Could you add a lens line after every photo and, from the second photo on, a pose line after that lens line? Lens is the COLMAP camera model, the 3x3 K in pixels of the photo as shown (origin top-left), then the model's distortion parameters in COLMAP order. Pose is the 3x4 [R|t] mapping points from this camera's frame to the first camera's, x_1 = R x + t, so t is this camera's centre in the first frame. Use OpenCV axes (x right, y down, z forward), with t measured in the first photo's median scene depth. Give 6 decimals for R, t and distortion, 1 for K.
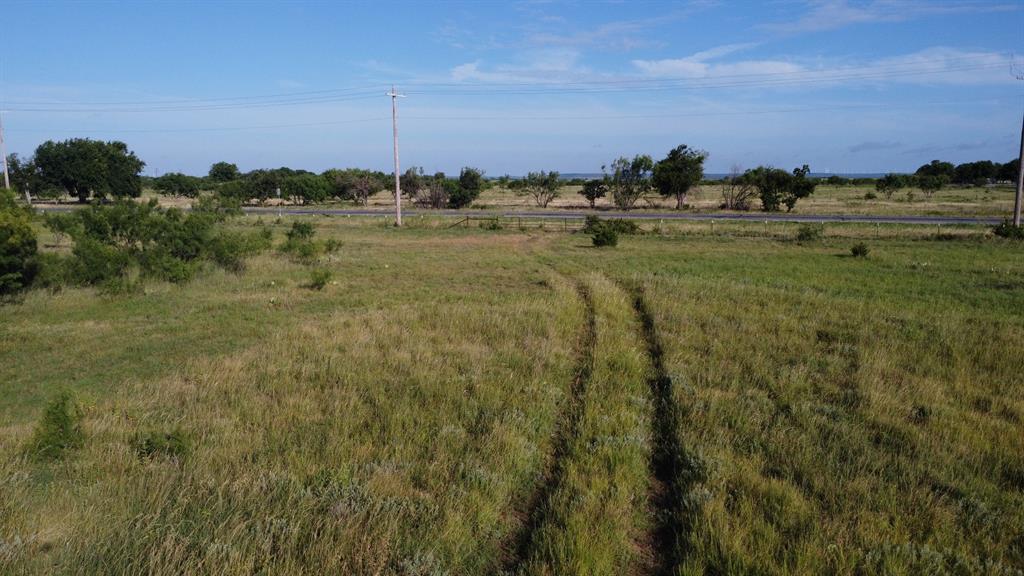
lens RADIAL K [[761.9, 0, 509.3], [0, 761.9, 294.1], [0, 0, 1]] dist [0.001717, 0.000859]
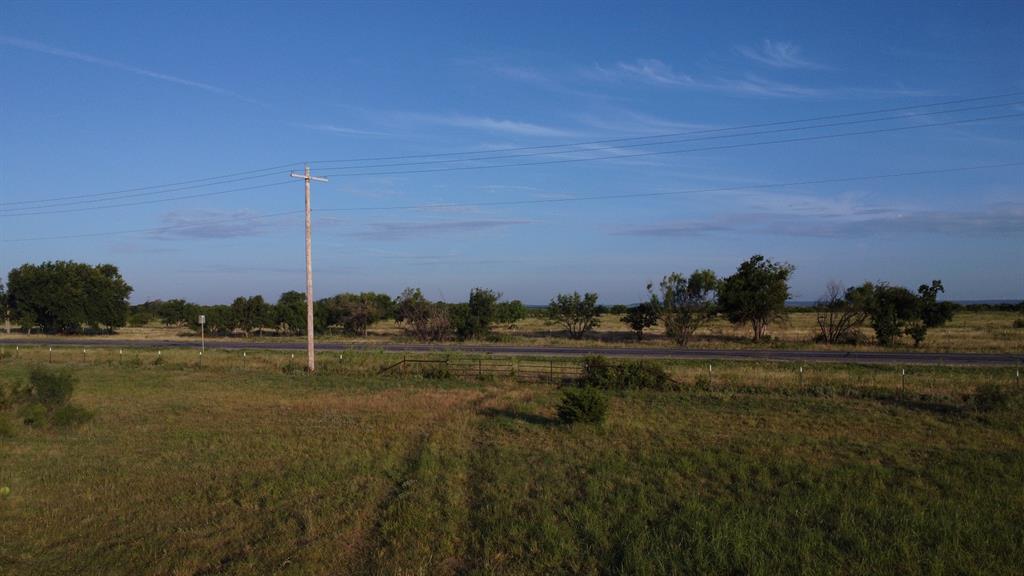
lens RADIAL K [[761.9, 0, 510.2], [0, 761.9, 288.8], [0, 0, 1]] dist [0.001717, 0.000859]
pose [[0.993706, -0.006544, -0.111832, 0.069794], [-0.013042, 0.984746, -0.173509, -0.031654], [0.111261, 0.173875, 0.978462, 0.248128]]
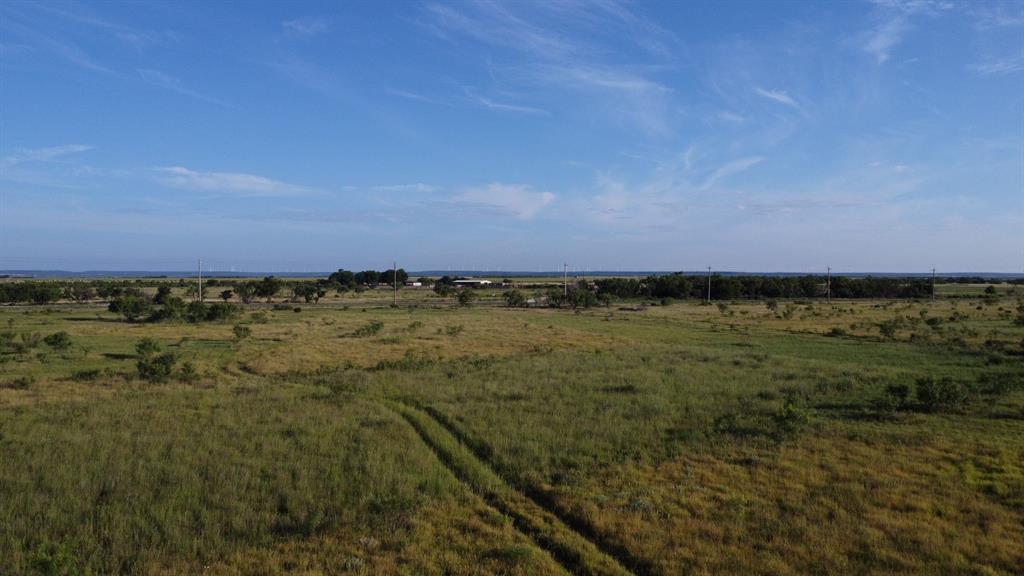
lens RADIAL K [[765.2, 0, 514.7], [0, 765.2, 296.1], [0, 0, 1]] dist [-0.002008, -0.004530]
pose [[0.734616, -0.011516, 0.678385, -0.793762], [0.095722, 0.991614, -0.086823, 0.137629], [-0.671697, 0.128718, 0.729558, -1.170921]]
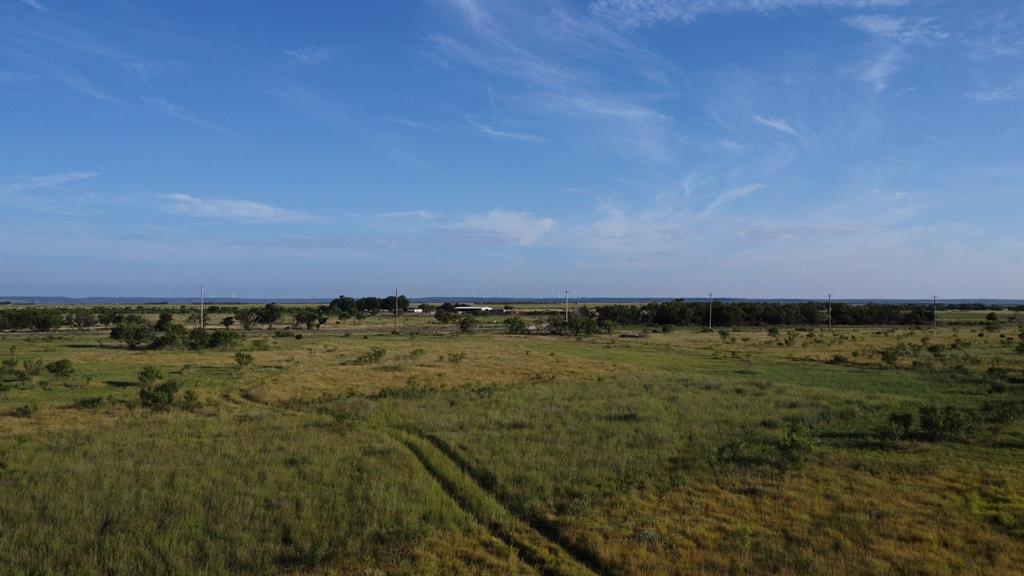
lens RADIAL K [[765.2, 0, 514.8], [0, 765.2, 295.7], [0, 0, 1]] dist [-0.002008, -0.004530]
pose [[0.735210, 0.012497, 0.677724, -0.795726], [0.095338, 0.987985, -0.121644, 0.136695], [-0.671101, 0.154047, 0.725185, -1.171415]]
